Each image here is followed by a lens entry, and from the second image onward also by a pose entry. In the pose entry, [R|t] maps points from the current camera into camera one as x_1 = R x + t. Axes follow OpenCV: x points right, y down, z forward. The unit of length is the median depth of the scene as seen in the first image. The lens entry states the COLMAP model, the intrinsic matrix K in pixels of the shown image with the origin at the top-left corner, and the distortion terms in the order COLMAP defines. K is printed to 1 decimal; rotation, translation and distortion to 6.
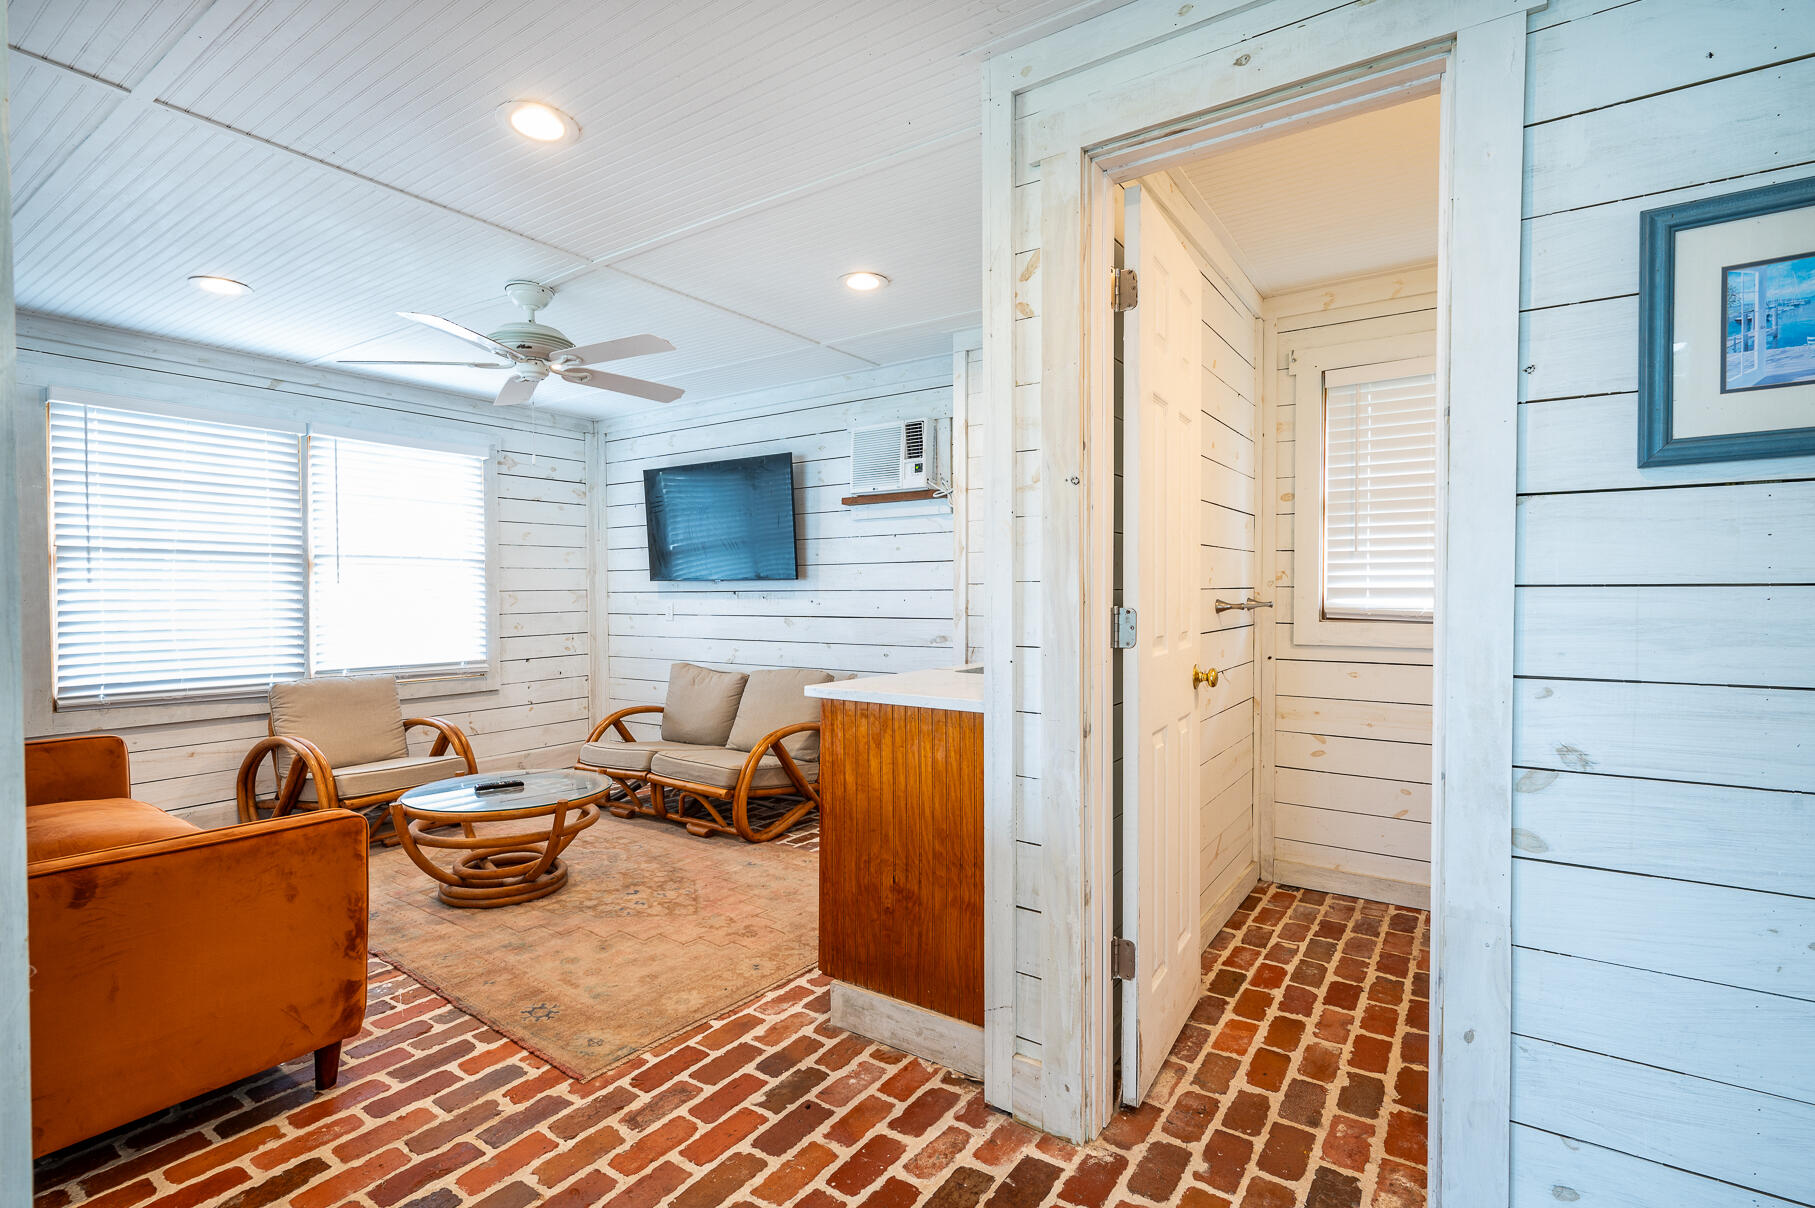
lens RADIAL K [[851.8, 0, 898.5], [0, 851.8, 606.6], [0, 0, 1]] dist [0.003376, -0.000752]
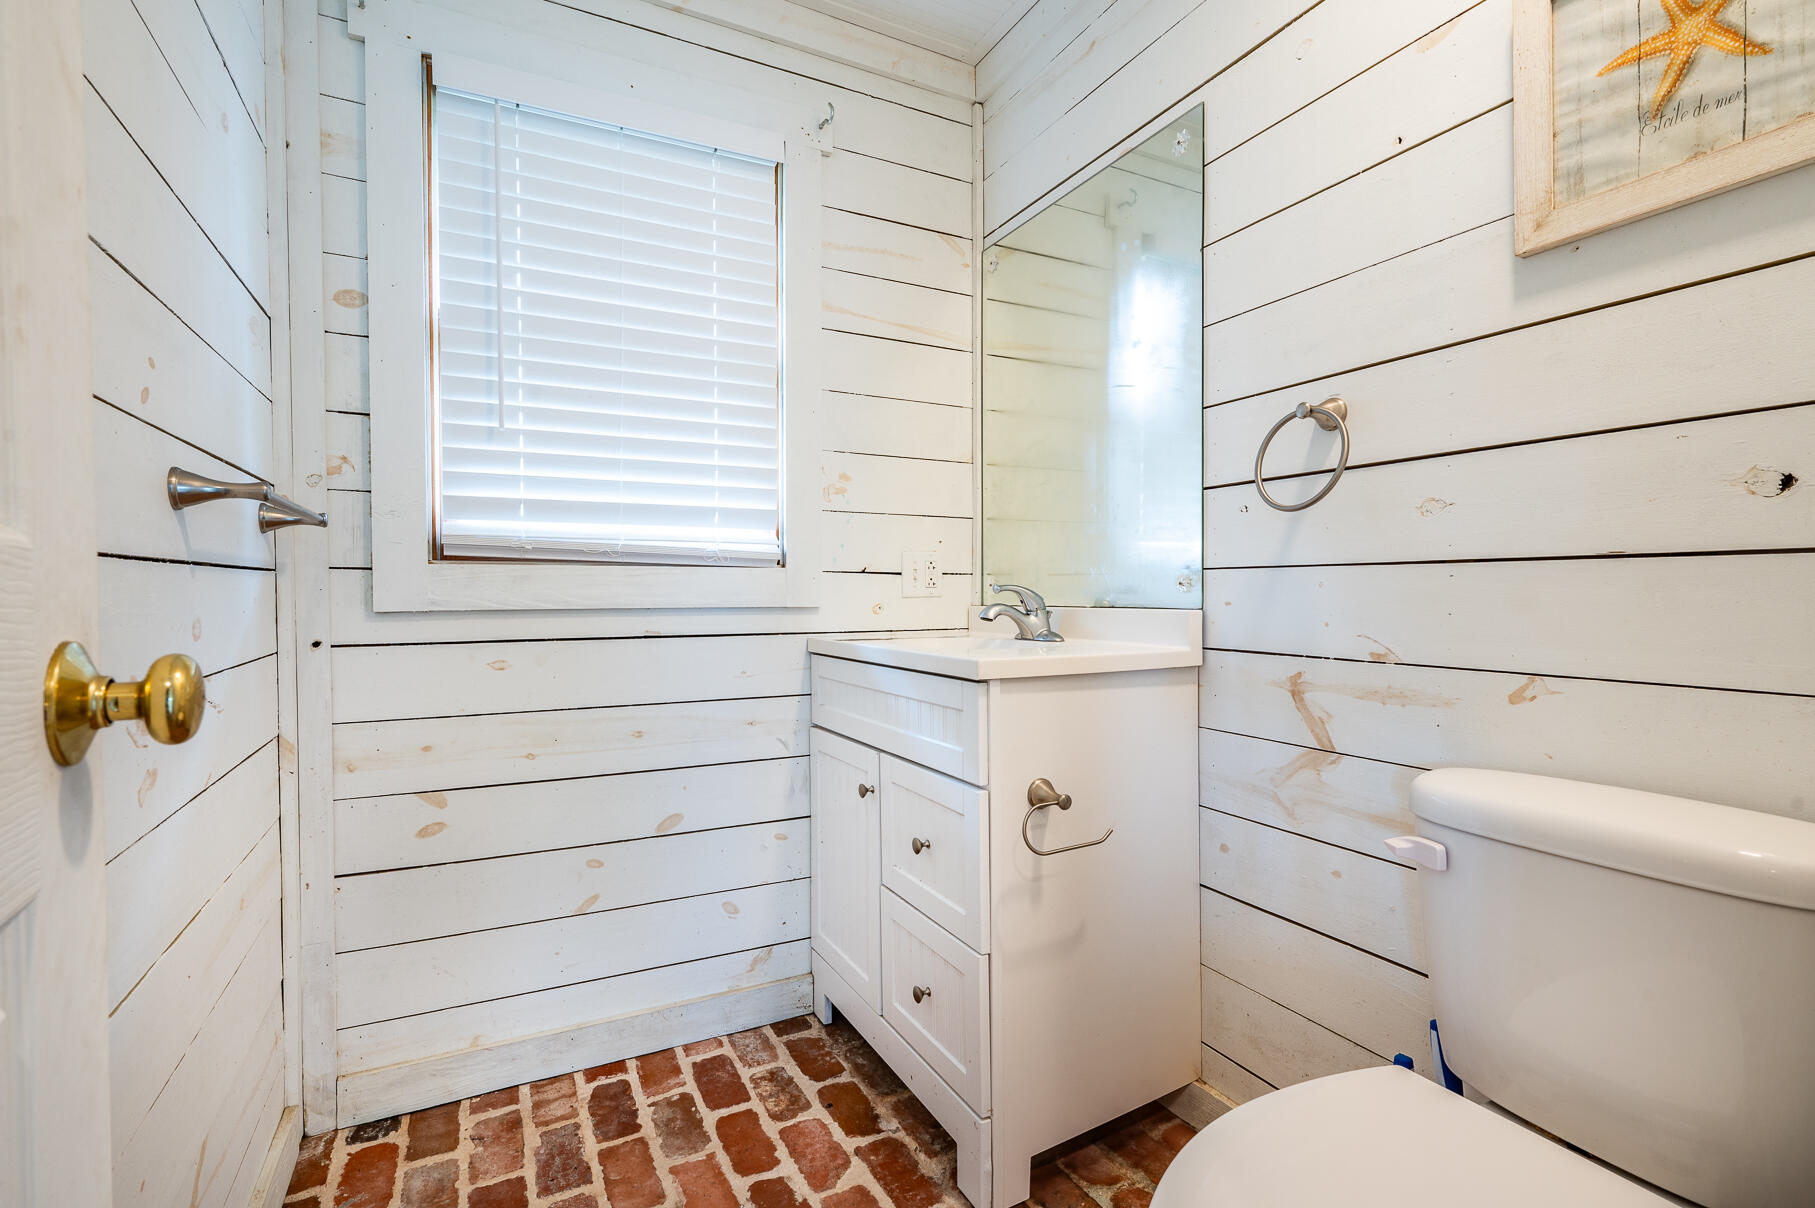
lens RADIAL K [[851.8, 0, 923.9], [0, 851.8, 605.9], [0, 0, 1]] dist [0.003376, -0.000752]
pose [[0.462437, -0.016303, 0.886502, 0.188926], [0.019520, 0.999776, 0.008204, 0.044163], [-0.886437, 0.013511, 0.462652, 0.521023]]
